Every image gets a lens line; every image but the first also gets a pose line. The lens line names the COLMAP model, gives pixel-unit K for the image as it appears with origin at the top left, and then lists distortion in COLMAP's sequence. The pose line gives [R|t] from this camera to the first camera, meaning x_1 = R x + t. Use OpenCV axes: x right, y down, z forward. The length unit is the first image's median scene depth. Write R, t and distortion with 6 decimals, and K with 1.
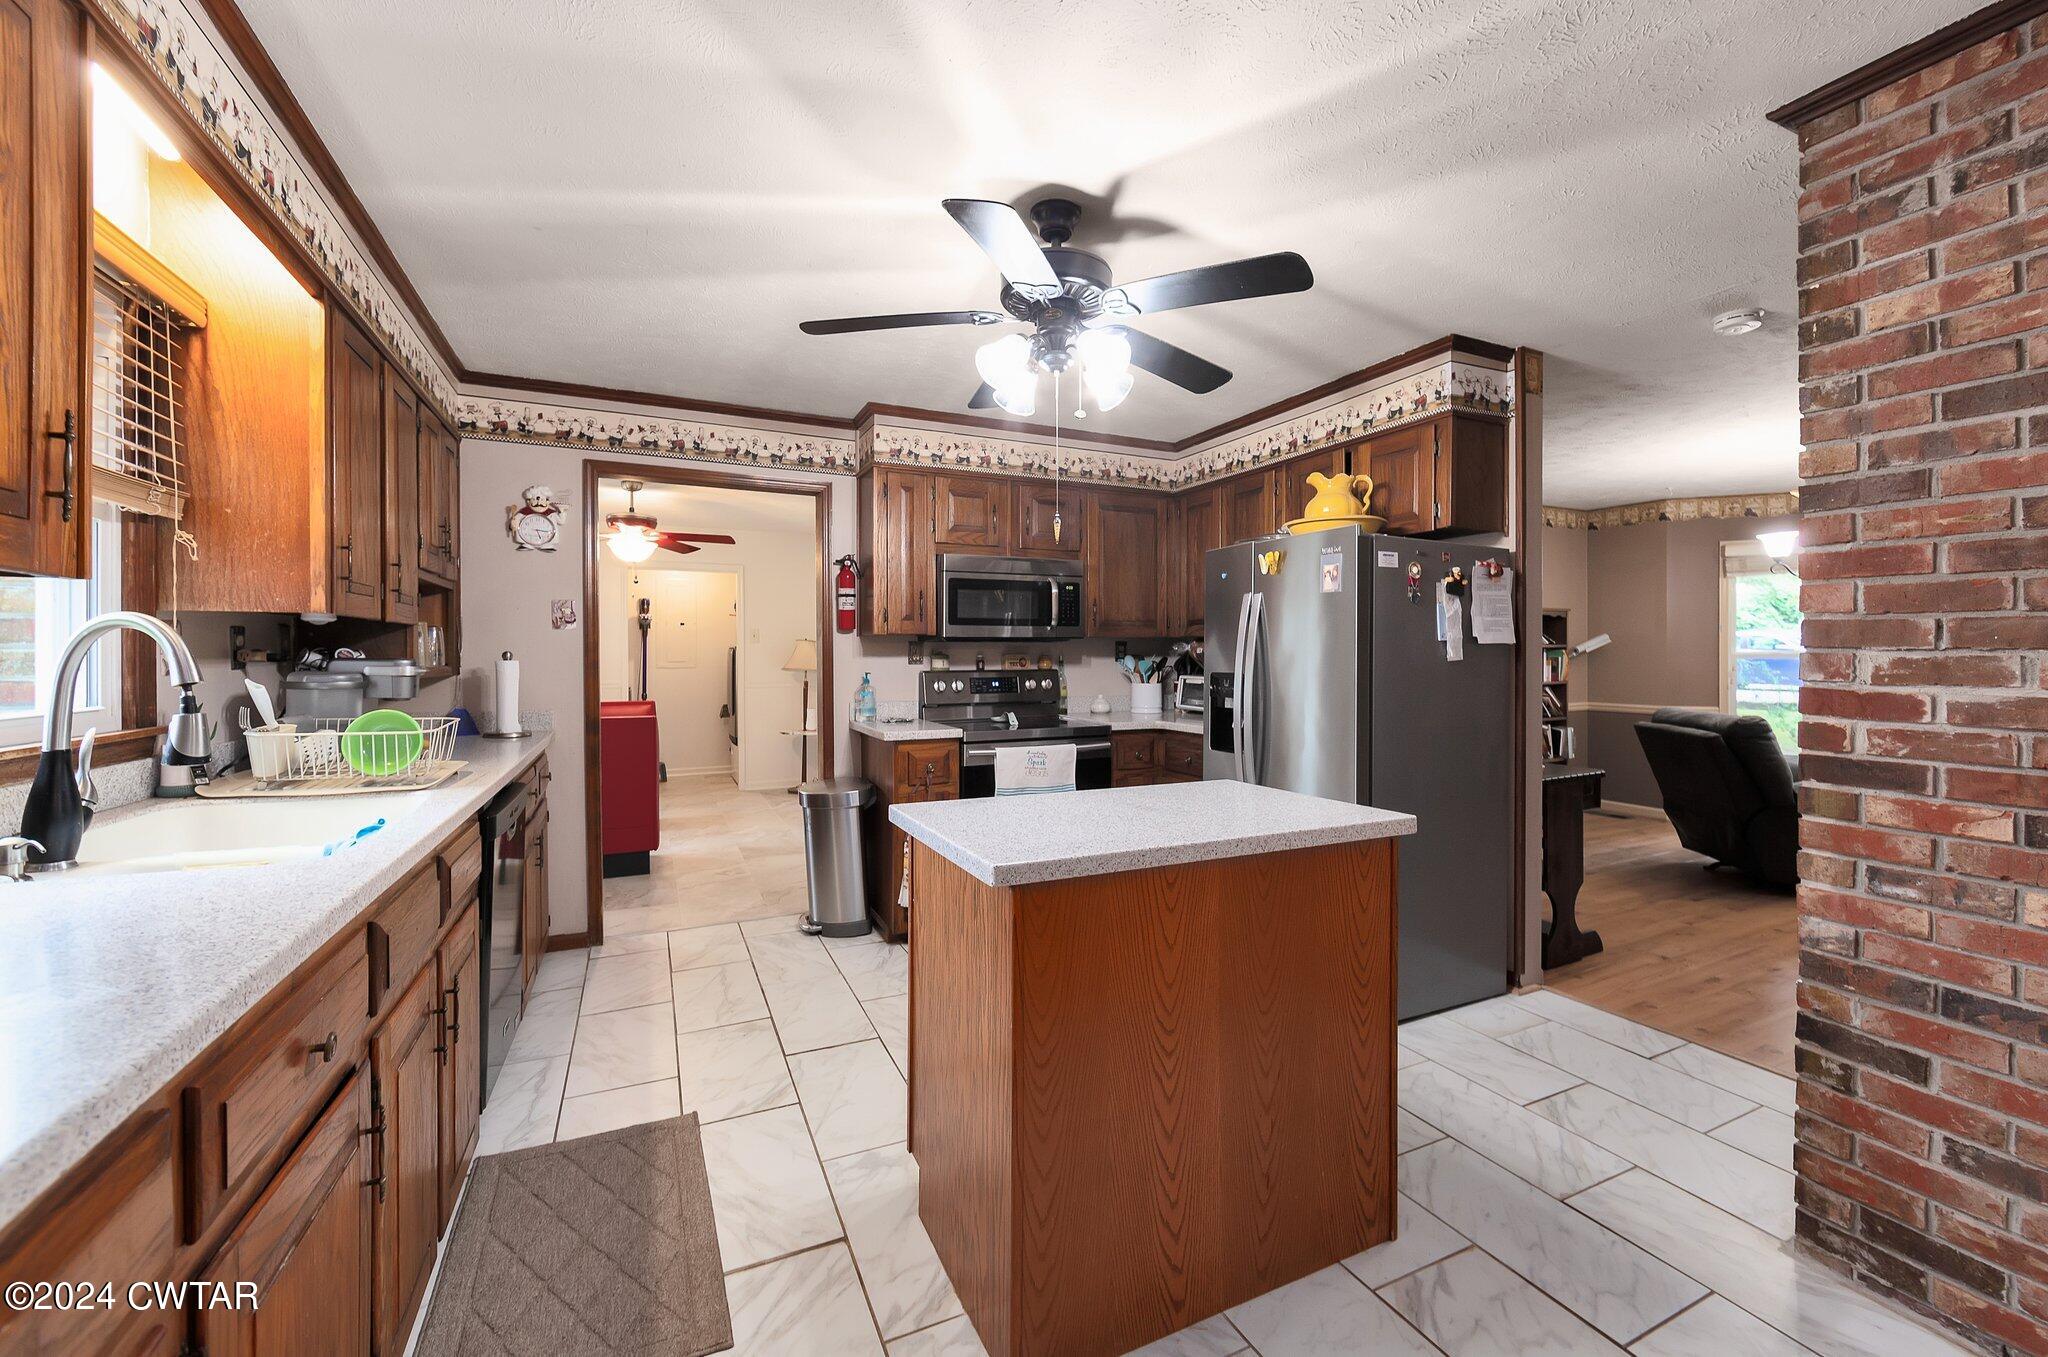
lens RADIAL K [[828.2, 0, 1051.6], [0, 828.2, 655.1], [0, 0, 1]] dist [-0.000404, -0.000147]
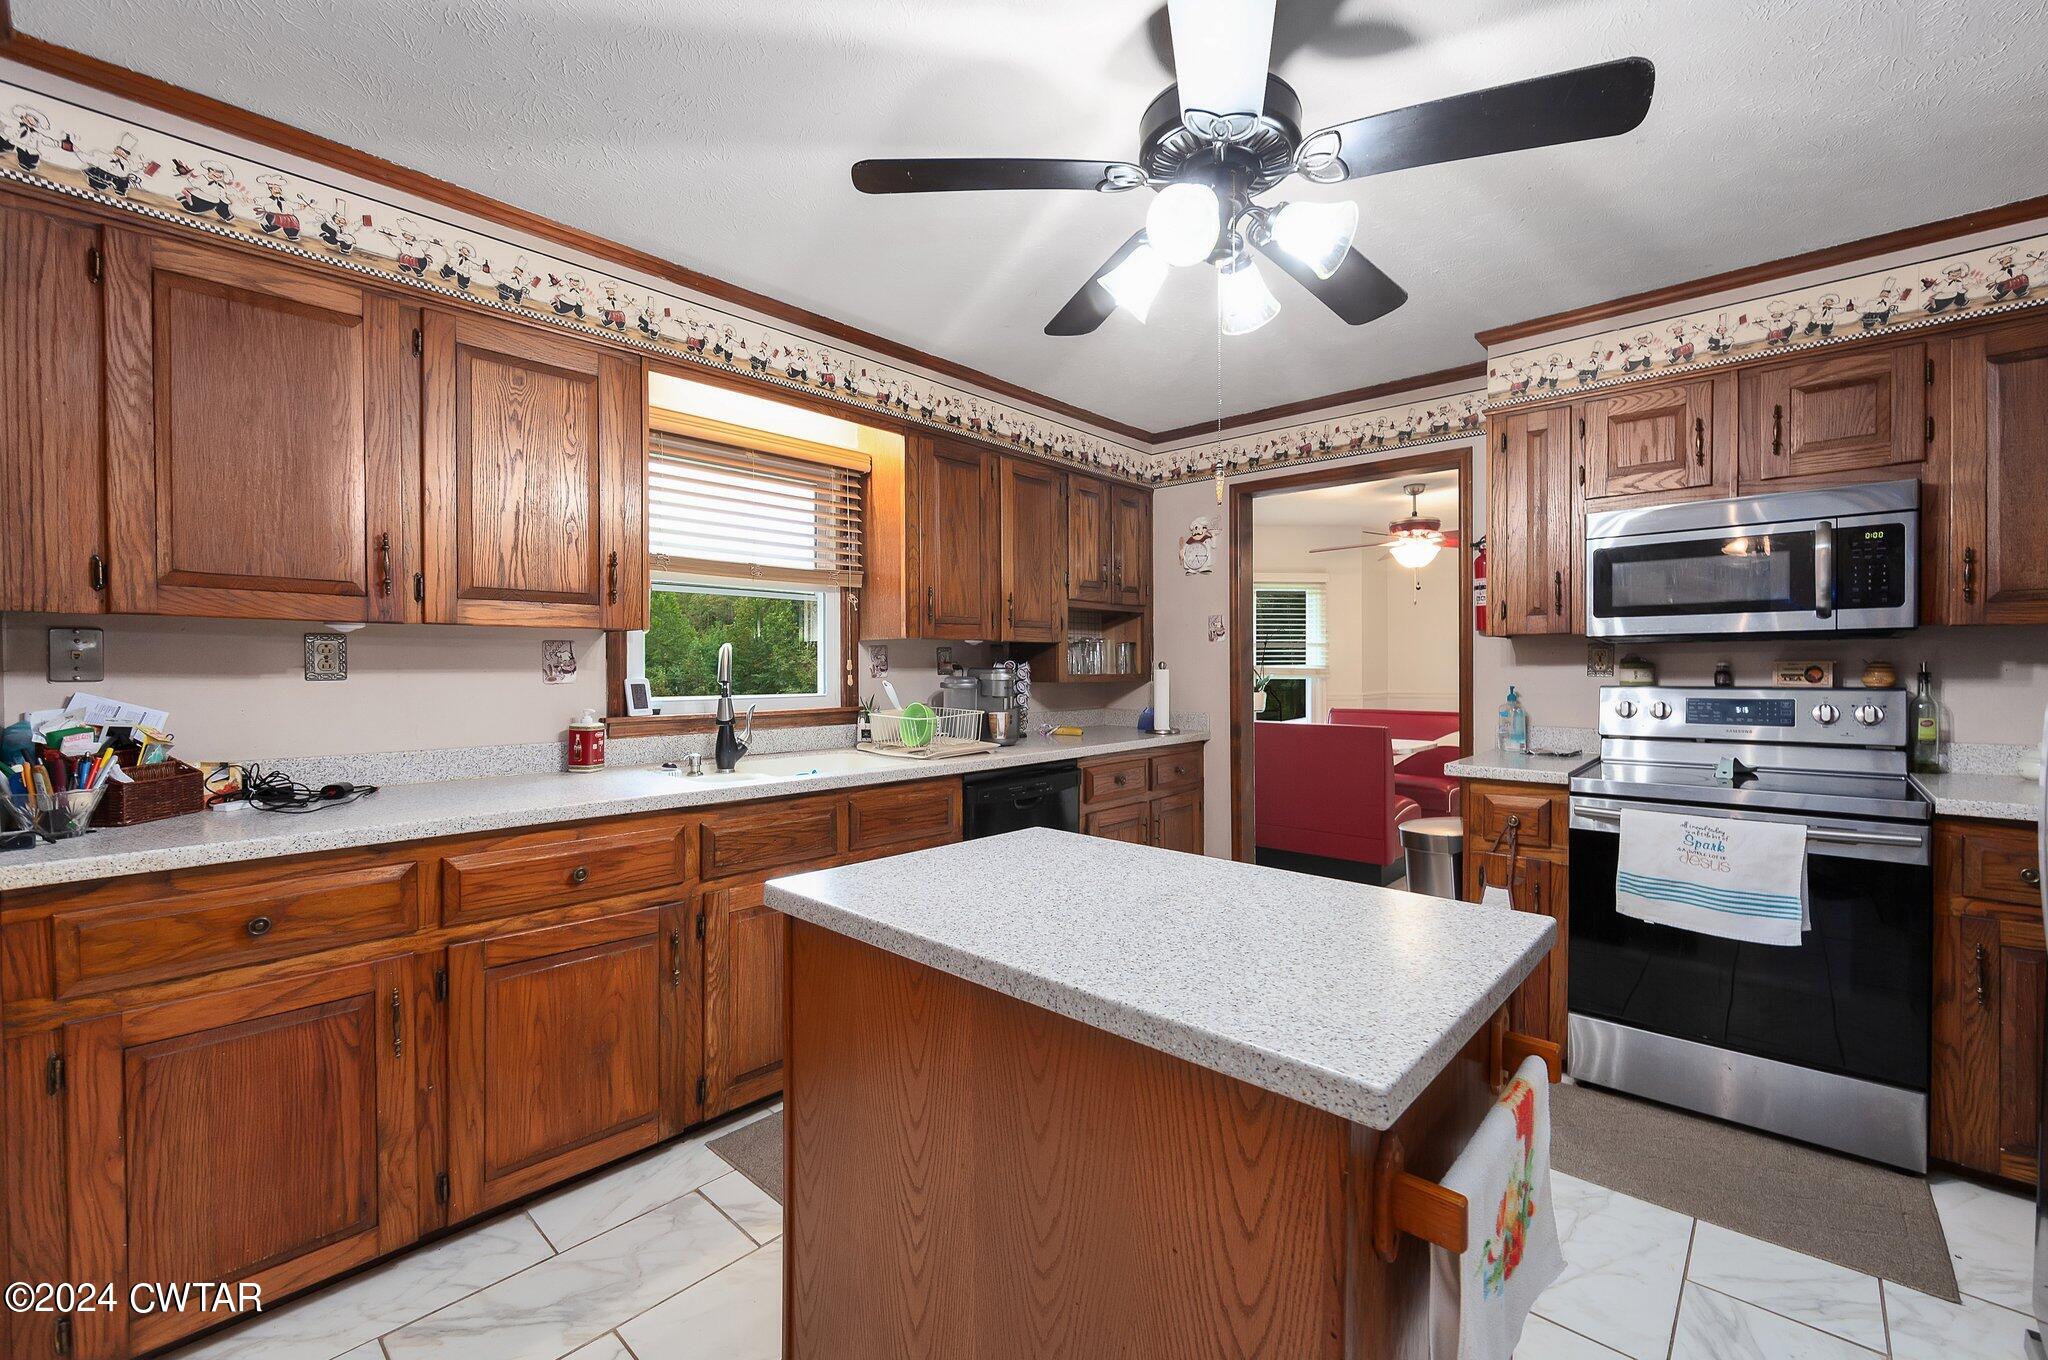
lens RADIAL K [[838.9, 0, 1059.7], [0, 838.9, 675.6], [0, 0, 1]] dist [-0.001491, -0.000008]
pose [[0.386456, 0.009900, -0.922255, 0.354311], [0.003685, 0.999918, 0.012278, 0.000388], [0.922300, -0.008143, 0.386388, 0.345445]]
